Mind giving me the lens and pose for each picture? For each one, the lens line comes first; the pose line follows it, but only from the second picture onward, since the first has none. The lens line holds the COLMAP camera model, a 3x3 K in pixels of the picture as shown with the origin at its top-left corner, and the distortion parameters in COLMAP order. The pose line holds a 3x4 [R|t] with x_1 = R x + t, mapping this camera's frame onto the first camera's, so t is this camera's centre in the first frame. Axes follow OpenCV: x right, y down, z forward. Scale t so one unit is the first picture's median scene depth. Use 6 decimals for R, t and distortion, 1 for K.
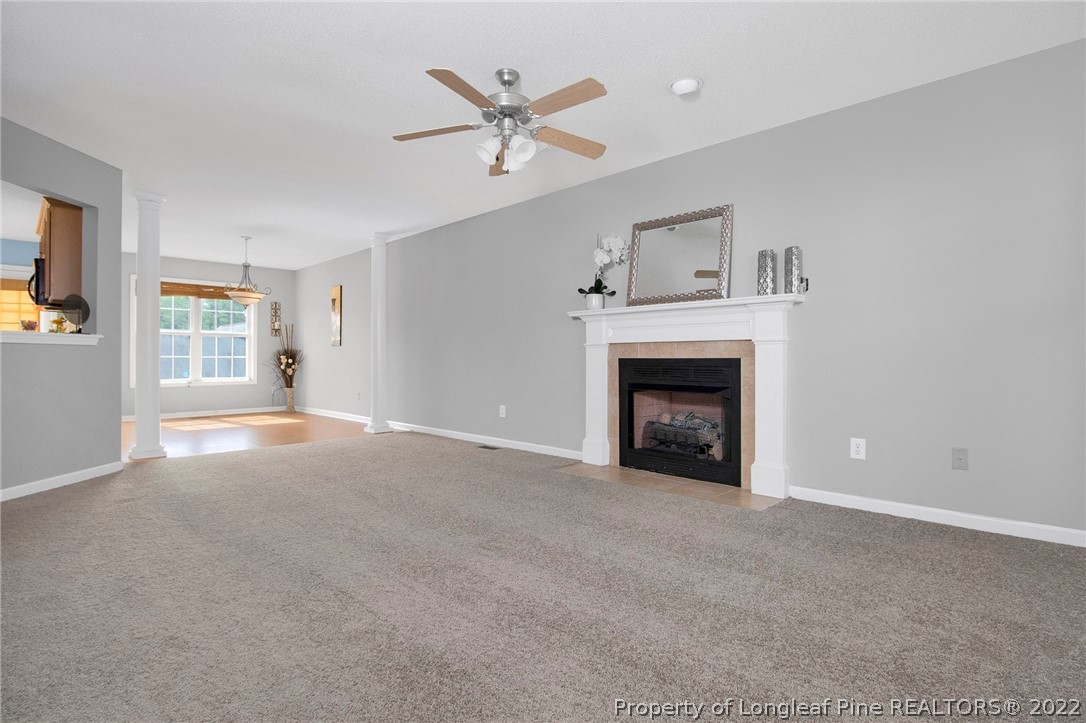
lens RADIAL K [[525.5, 0, 544.7], [0, 525.5, 355.5], [0, 0, 1]] dist [-0.000811, -0.014895]
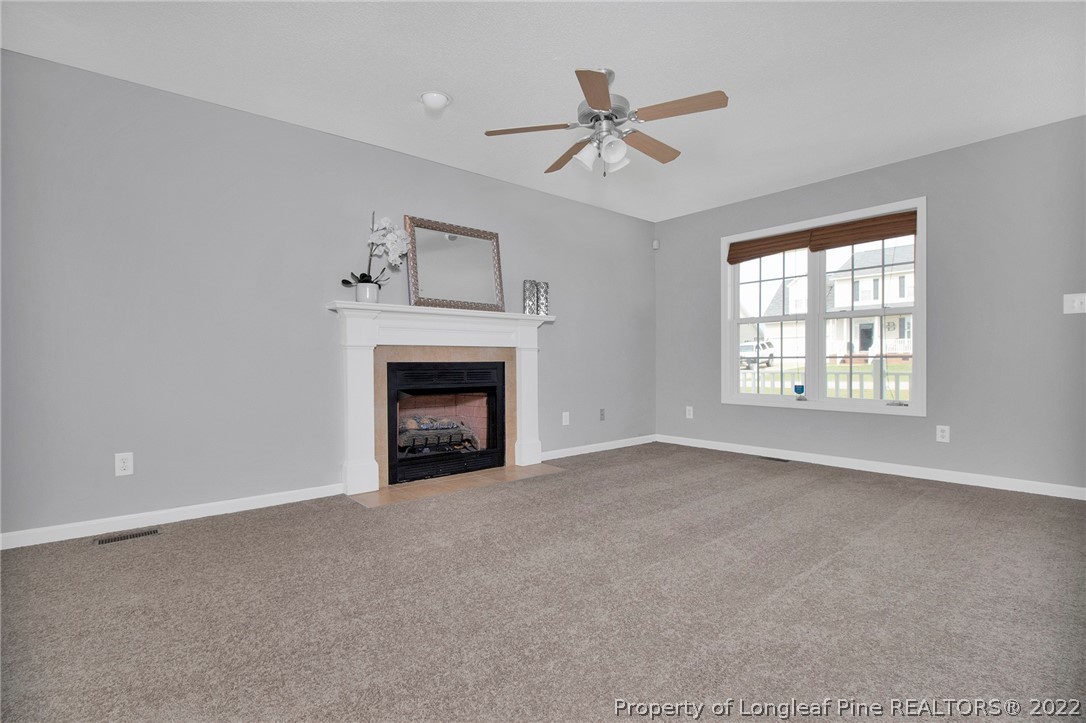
lens RADIAL K [[515.9, 0, 543.0], [0, 515.9, 361.5], [0, 0, 1]] dist [-0.013777, -0.000834]
pose [[0.087149, -0.001479, 0.996194, -0.742357], [0.000201, 0.999999, 0.001467, 0.002674], [-0.996195, 0.000073, 0.087149, 0.720584]]
